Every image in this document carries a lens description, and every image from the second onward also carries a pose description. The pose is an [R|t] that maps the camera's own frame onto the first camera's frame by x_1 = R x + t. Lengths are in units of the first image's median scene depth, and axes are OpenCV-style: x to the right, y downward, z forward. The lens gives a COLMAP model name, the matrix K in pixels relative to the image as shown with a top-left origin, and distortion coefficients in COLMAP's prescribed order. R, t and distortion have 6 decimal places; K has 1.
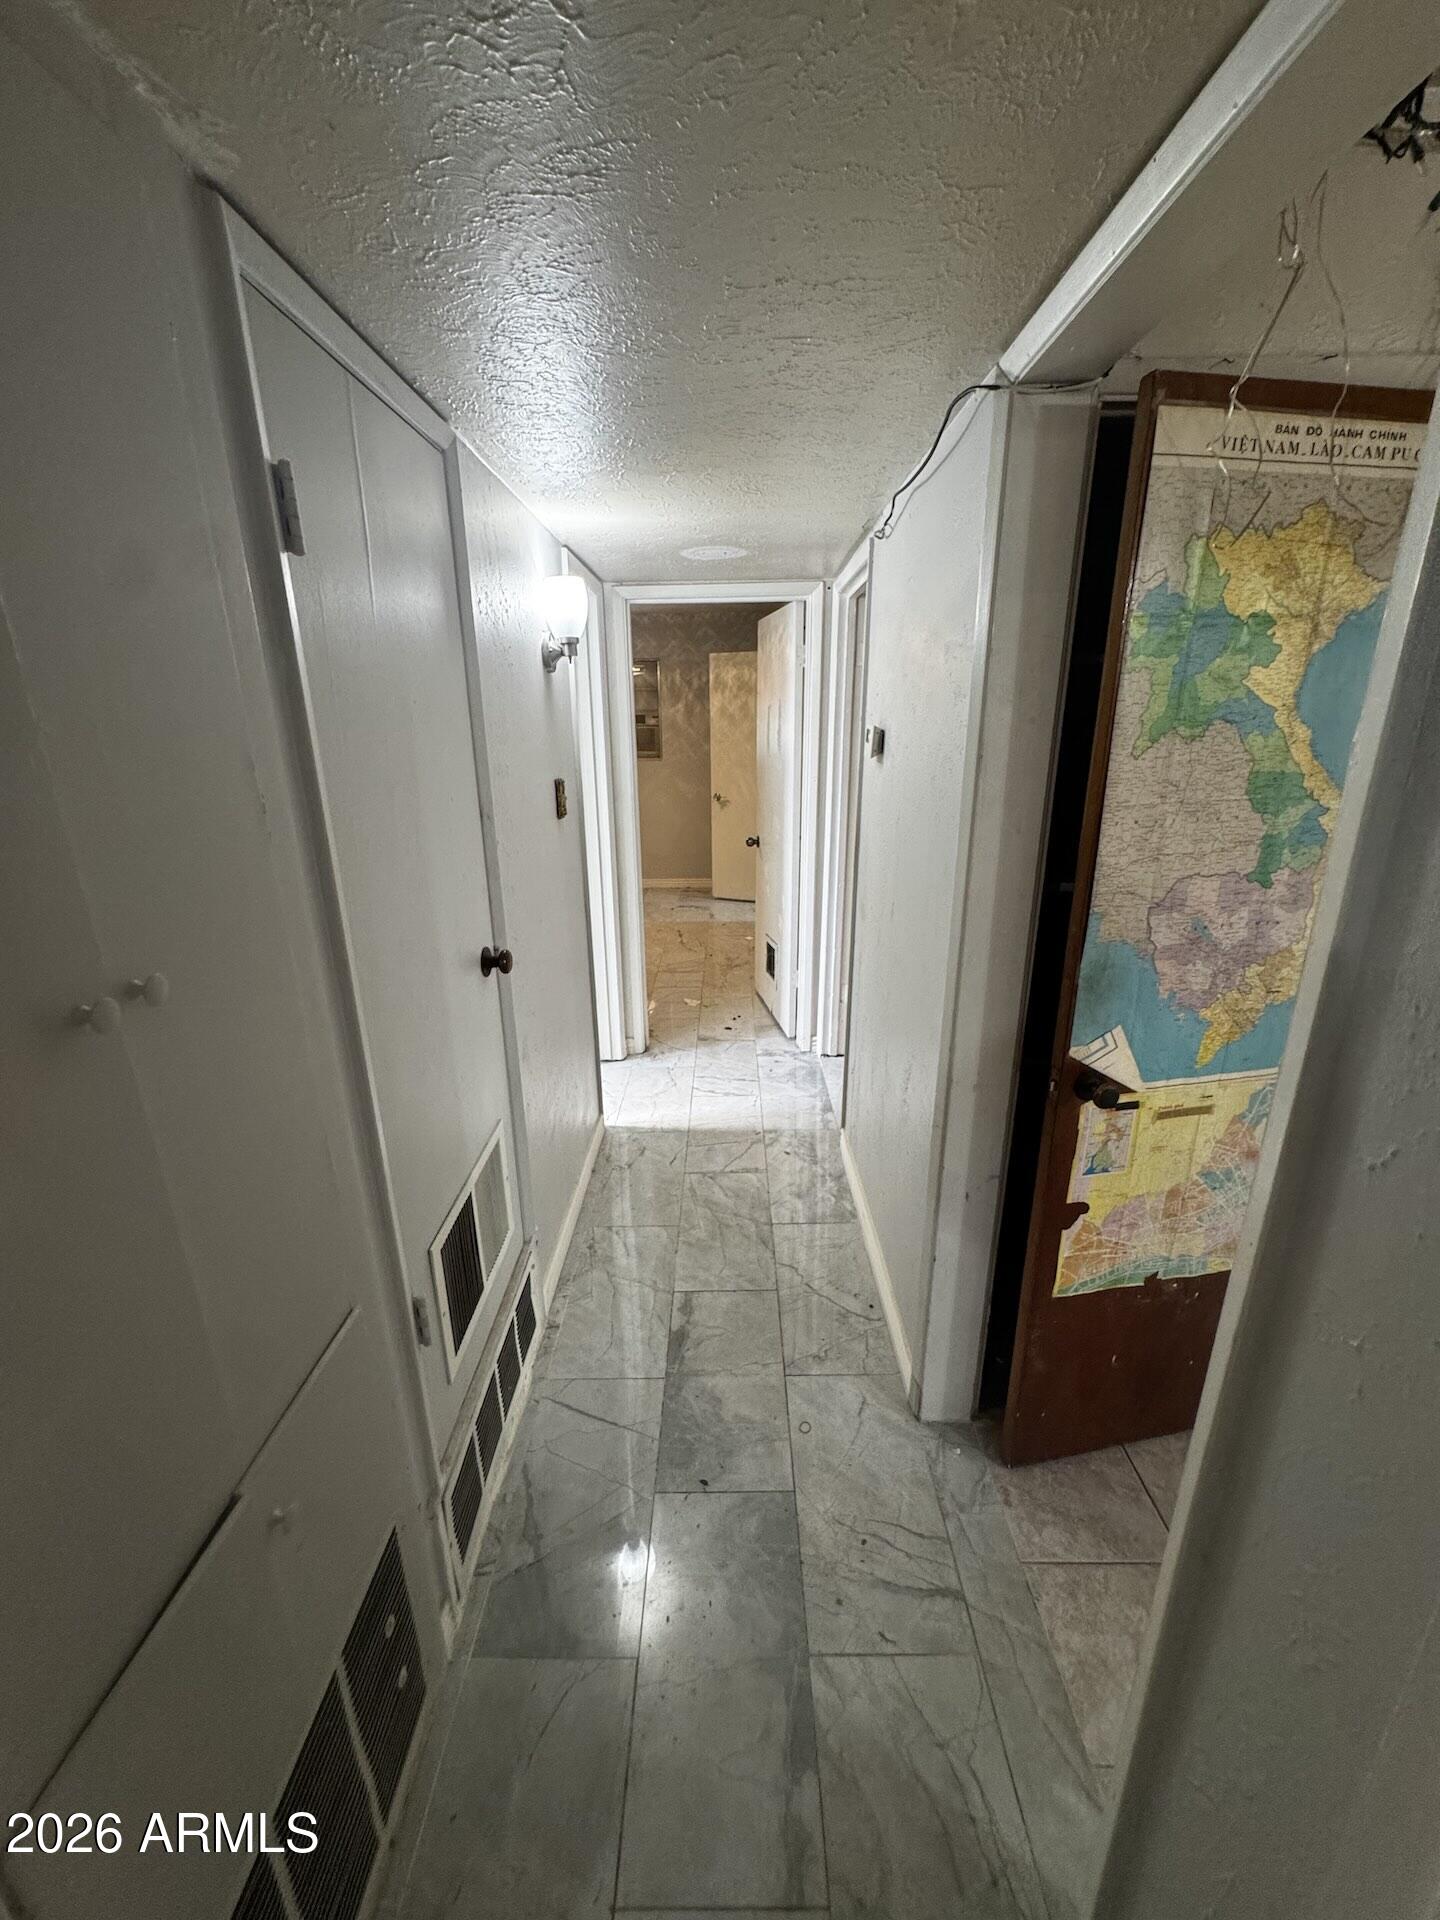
lens RADIAL K [[766.2, 0, 720.0], [0, 766.2, 960.0], [0, 0, 1]] dist [-0.000817, 0.000444]
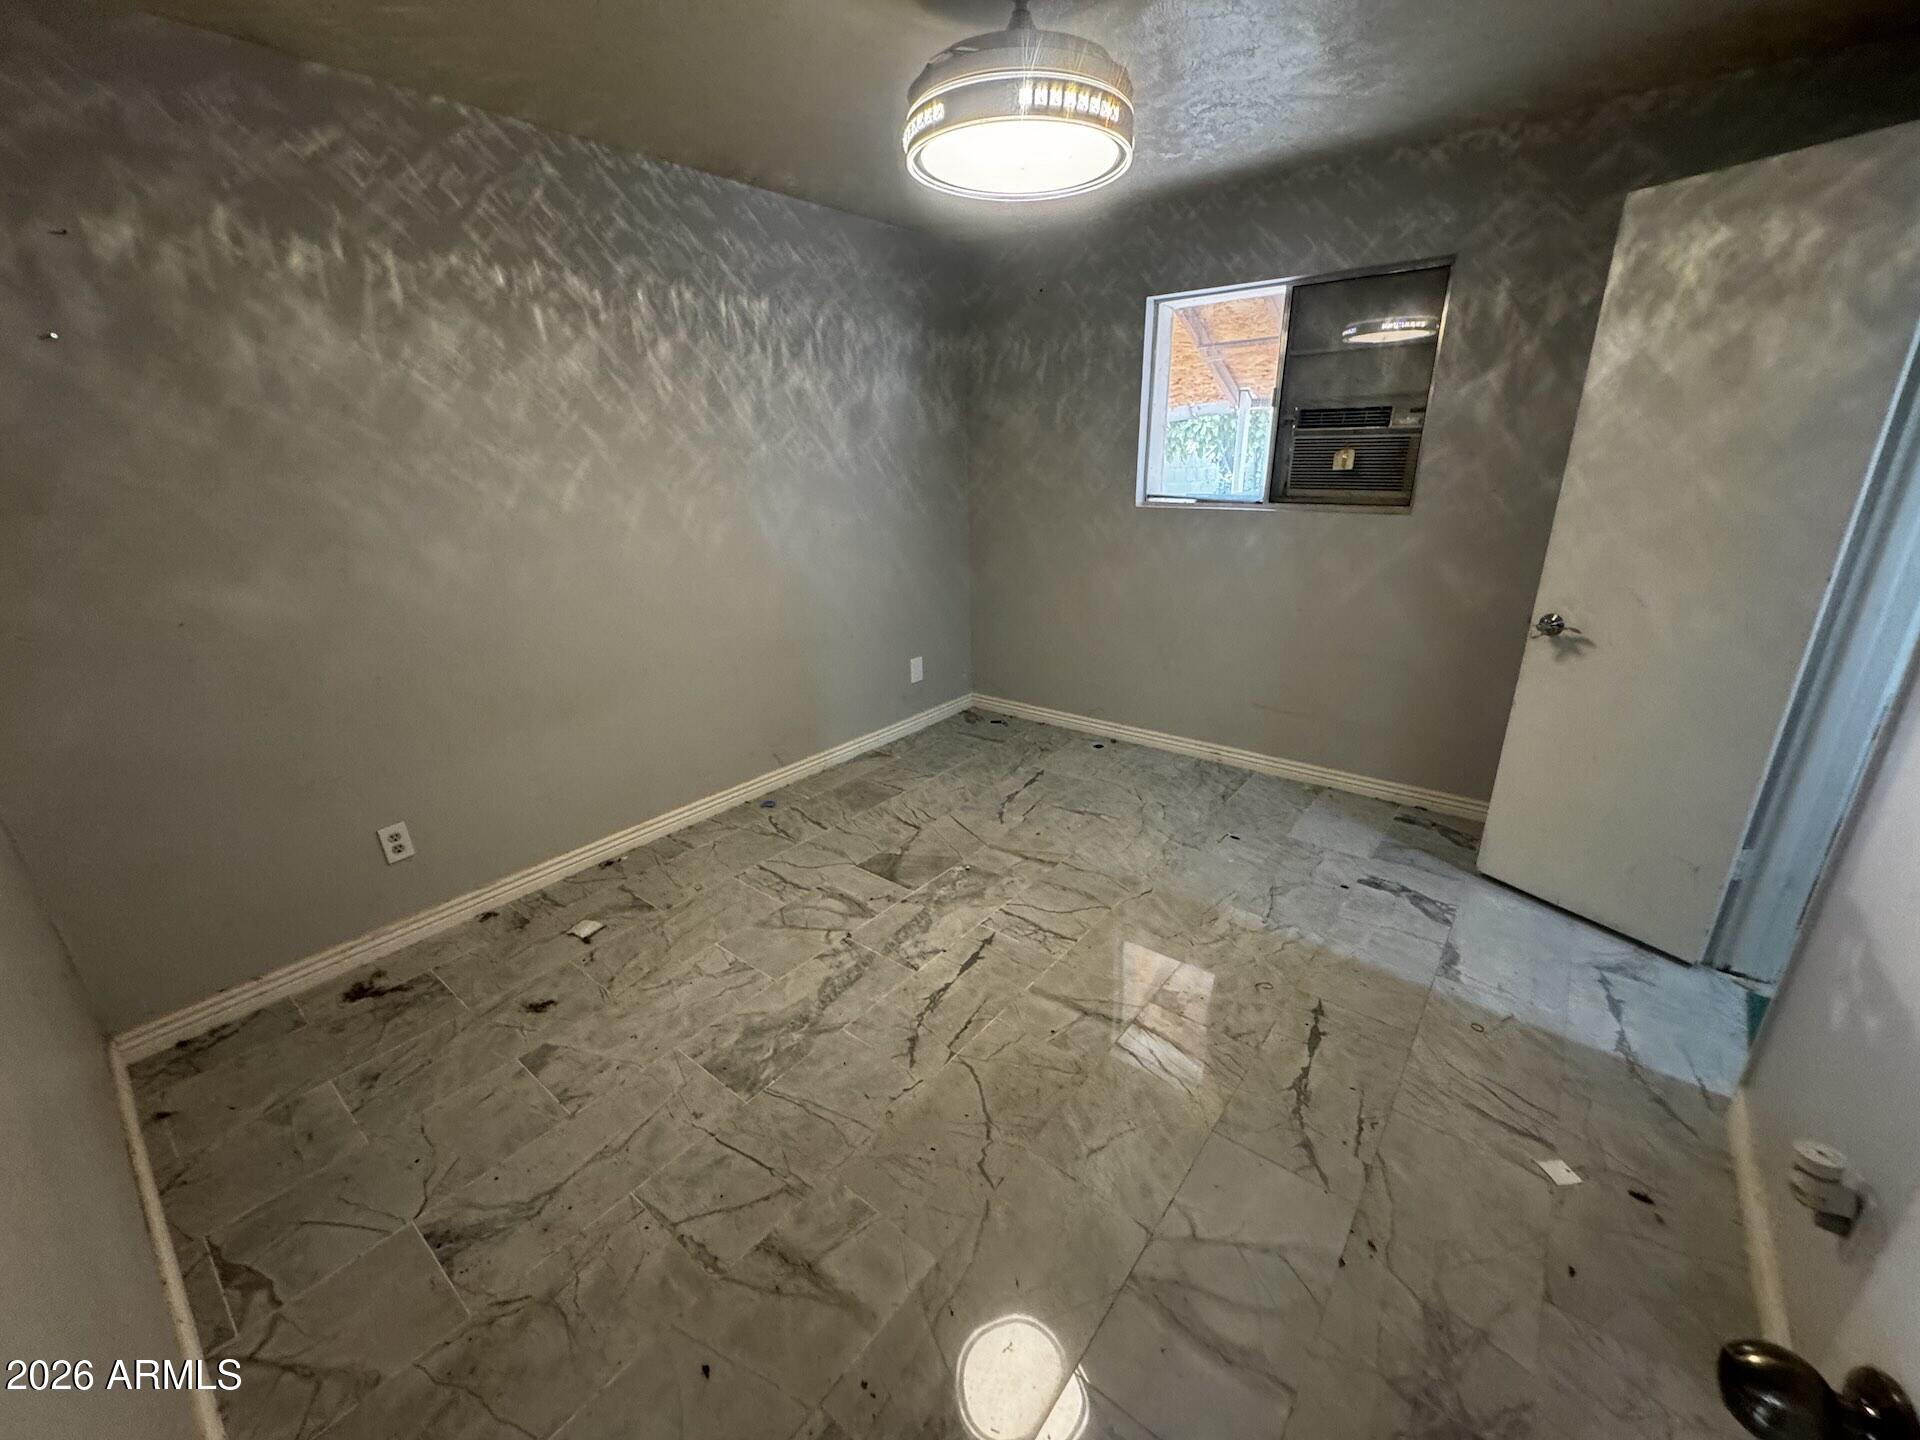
lens RADIAL K [[766.2, 0, 957.5], [0, 766.2, 718.9], [0, 0, 1]] dist [-0.000817, 0.000444]
pose [[0.783268, 0.193303, -0.590869, -0.001191], [-0.169379, 0.980830, 0.096347, -0.154417], [0.598166, 0.024615, 0.800994, 0.536095]]
